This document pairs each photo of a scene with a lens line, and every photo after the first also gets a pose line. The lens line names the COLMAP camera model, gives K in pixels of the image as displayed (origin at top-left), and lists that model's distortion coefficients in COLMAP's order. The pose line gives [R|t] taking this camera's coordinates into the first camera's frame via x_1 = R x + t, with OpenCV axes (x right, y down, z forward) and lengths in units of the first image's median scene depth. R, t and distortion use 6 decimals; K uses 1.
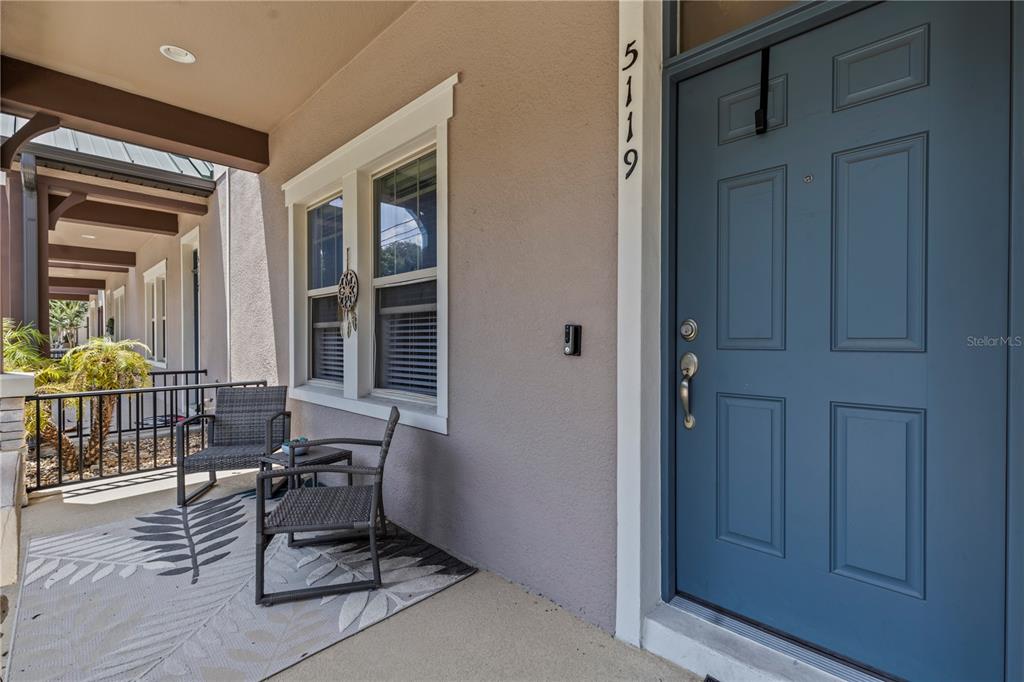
lens RADIAL K [[459.0, 0, 512.5], [0, 459.0, 341.4], [0, 0, 1]] dist [0.003639, -0.000296]
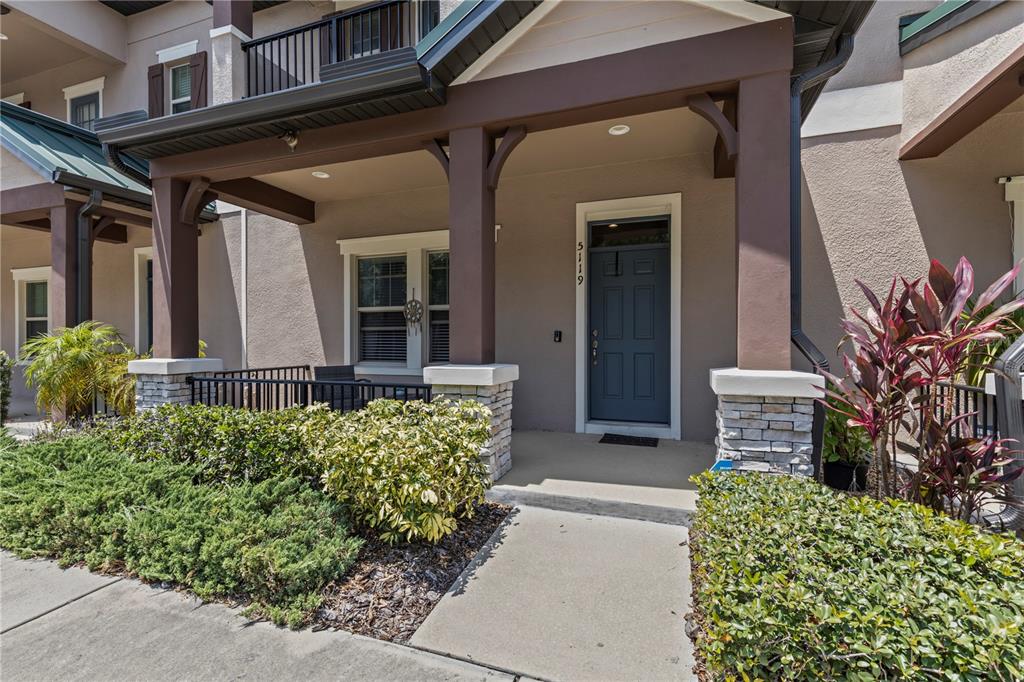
lens RADIAL K [[459.0, 0, 513.0], [0, 459.0, 341.0], [0, 0, 1]] dist [0.003639, -0.000296]
pose [[0.920081, 0.001762, 0.391723, -1.265318], [0.002283, 0.999949, -0.009860, 0.053840], [-0.391720, 0.009966, 0.920030, -1.546743]]
